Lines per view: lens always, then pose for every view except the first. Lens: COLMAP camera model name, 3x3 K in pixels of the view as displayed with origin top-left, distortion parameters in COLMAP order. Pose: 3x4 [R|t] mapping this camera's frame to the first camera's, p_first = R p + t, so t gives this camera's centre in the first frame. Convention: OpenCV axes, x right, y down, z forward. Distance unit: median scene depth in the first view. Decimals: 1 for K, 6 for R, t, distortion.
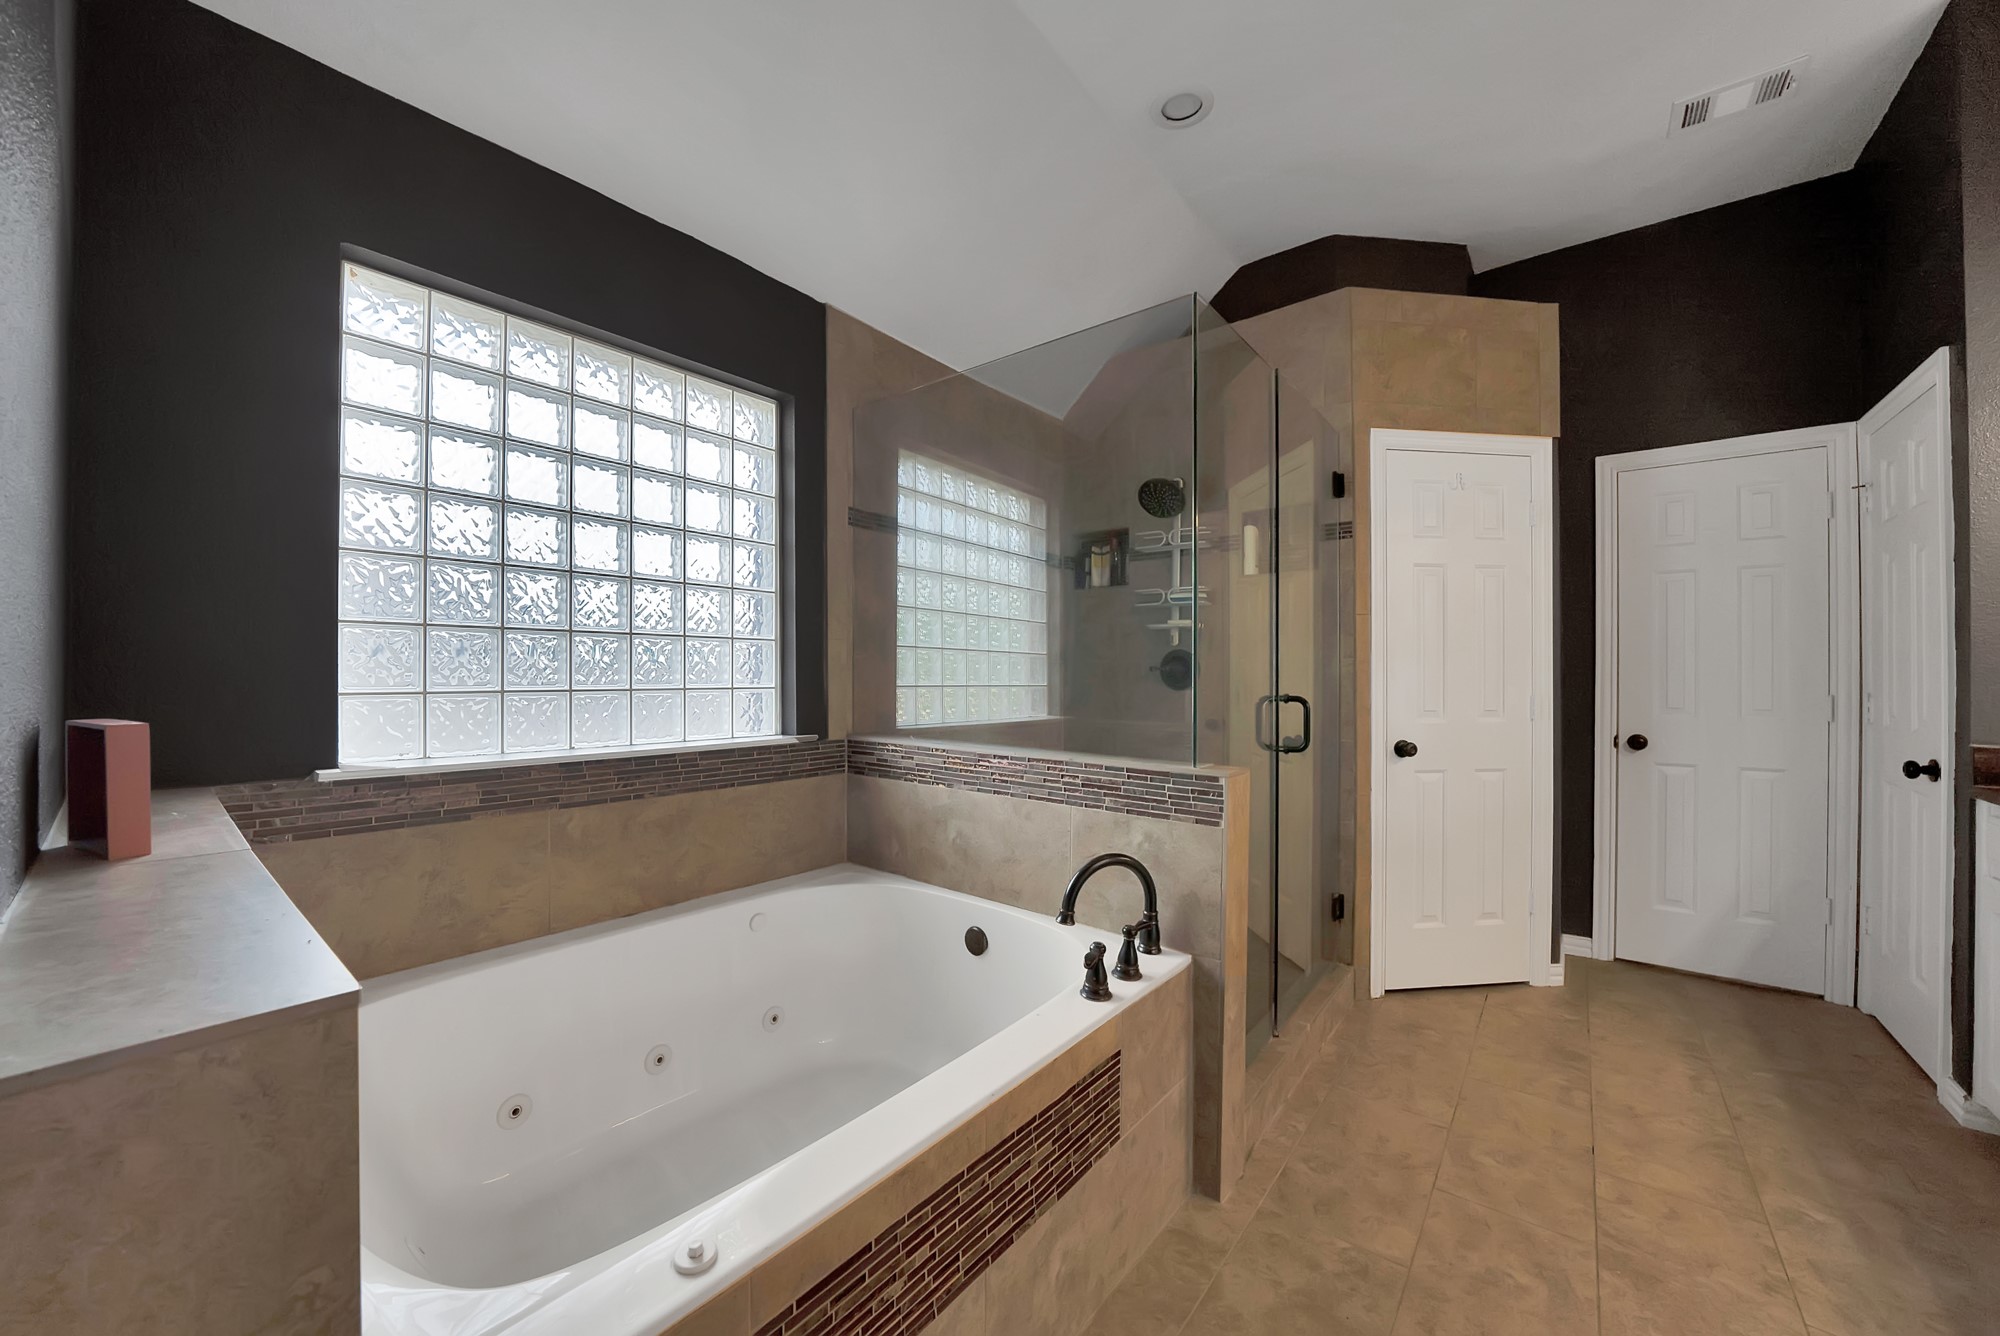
lens RADIAL K [[722.2, 0, 1011.5], [0, 722.2, 668.5], [0, 0, 1]] dist [0.000407, 0.000013]
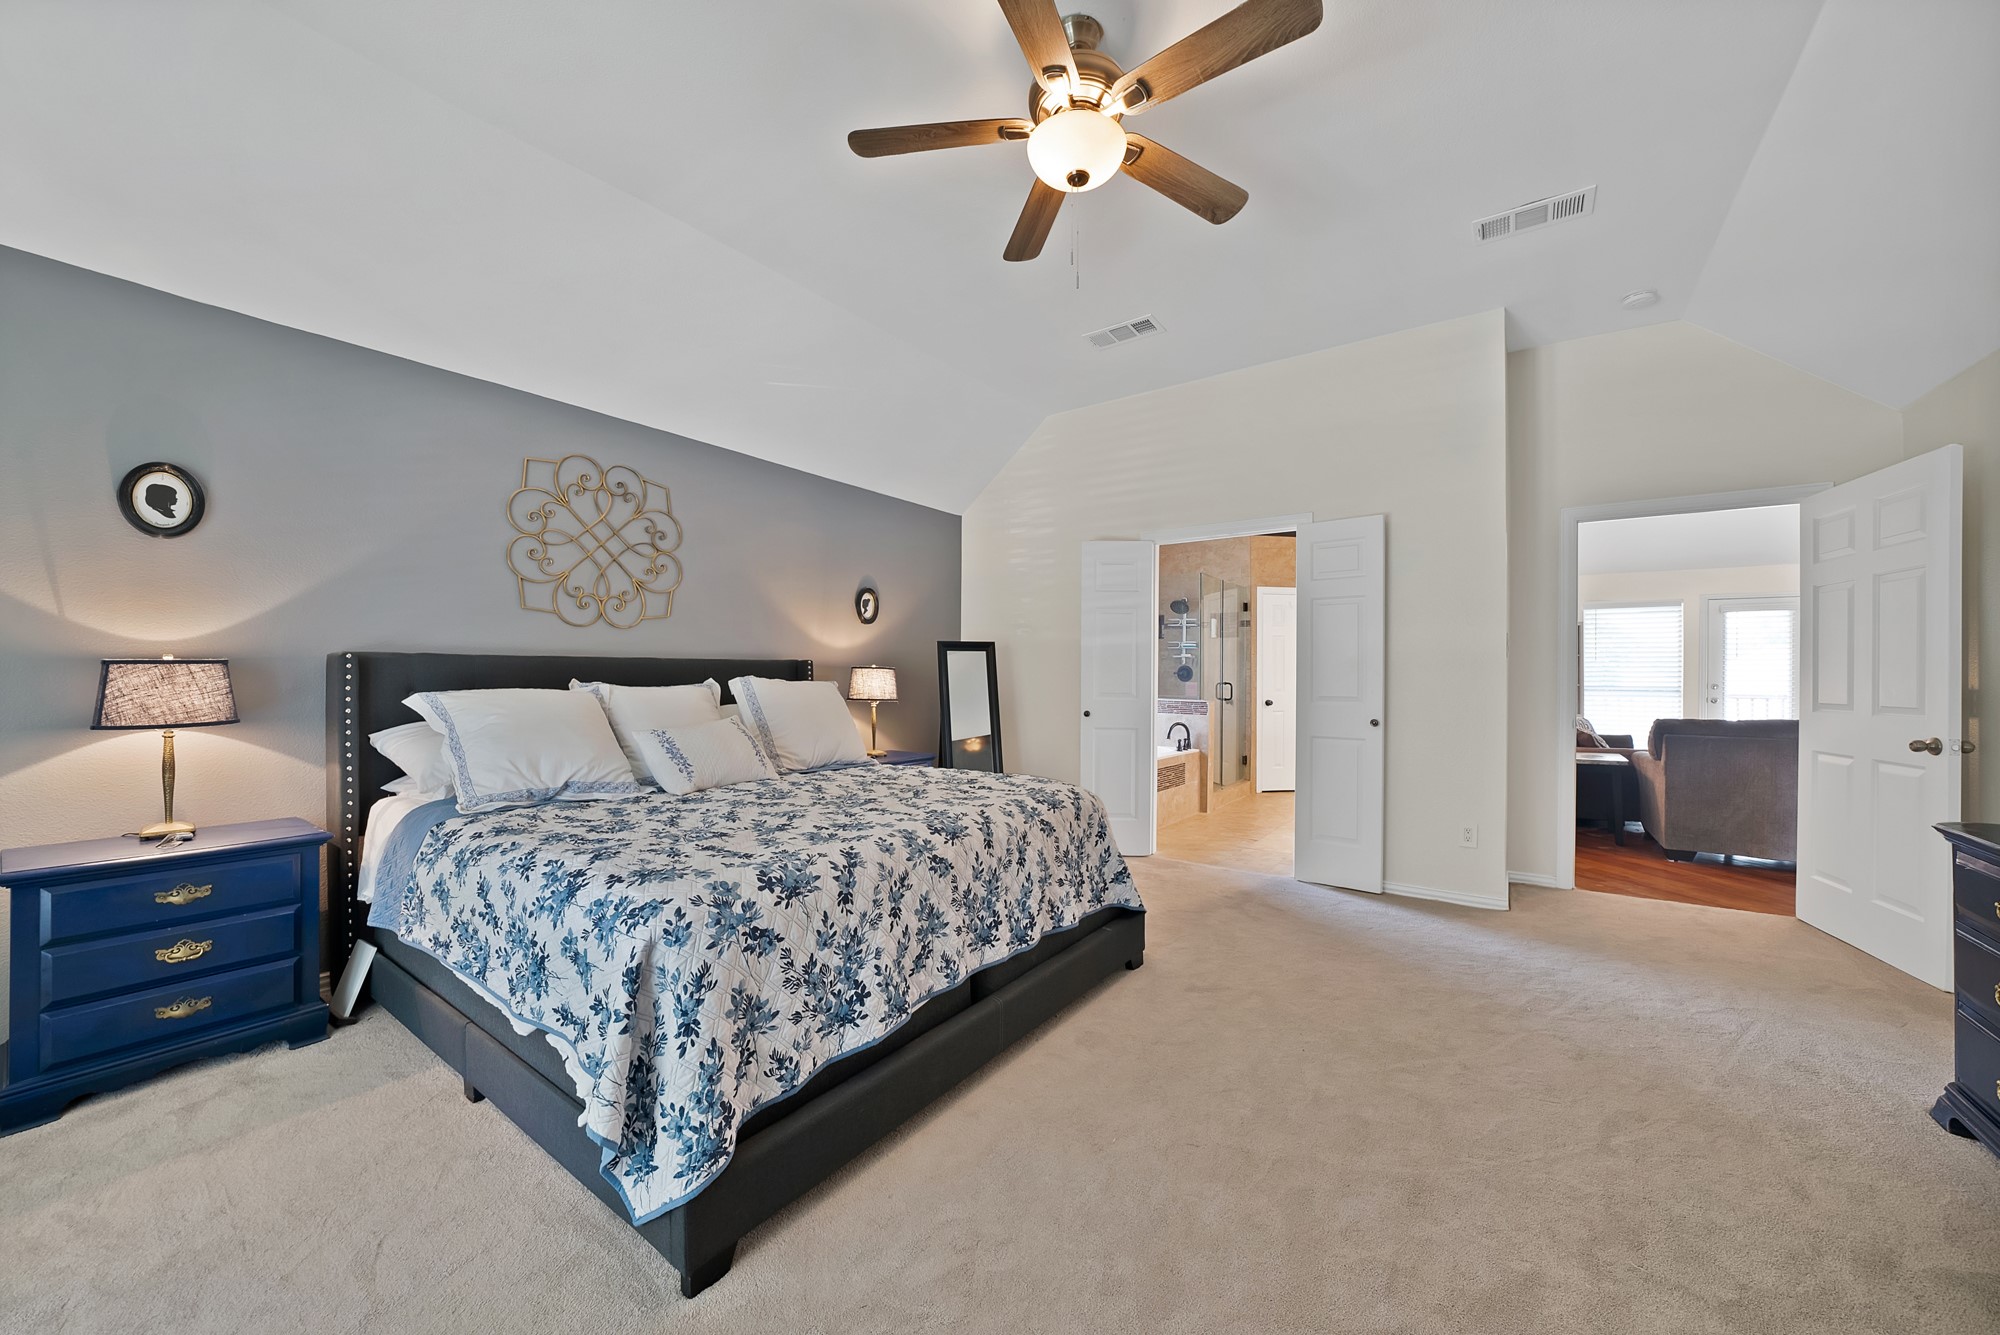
lens RADIAL K [[722.2, 0, 997.3], [0, 722.2, 667.2], [0, 0, 1]] dist [0.000407, 0.000013]
pose [[0.999218, 0.004456, 0.039280, -0.603868], [-0.003917, 0.999897, -0.013784, 0.017439], [-0.039337, 0.013620, 0.999133, -1.724345]]
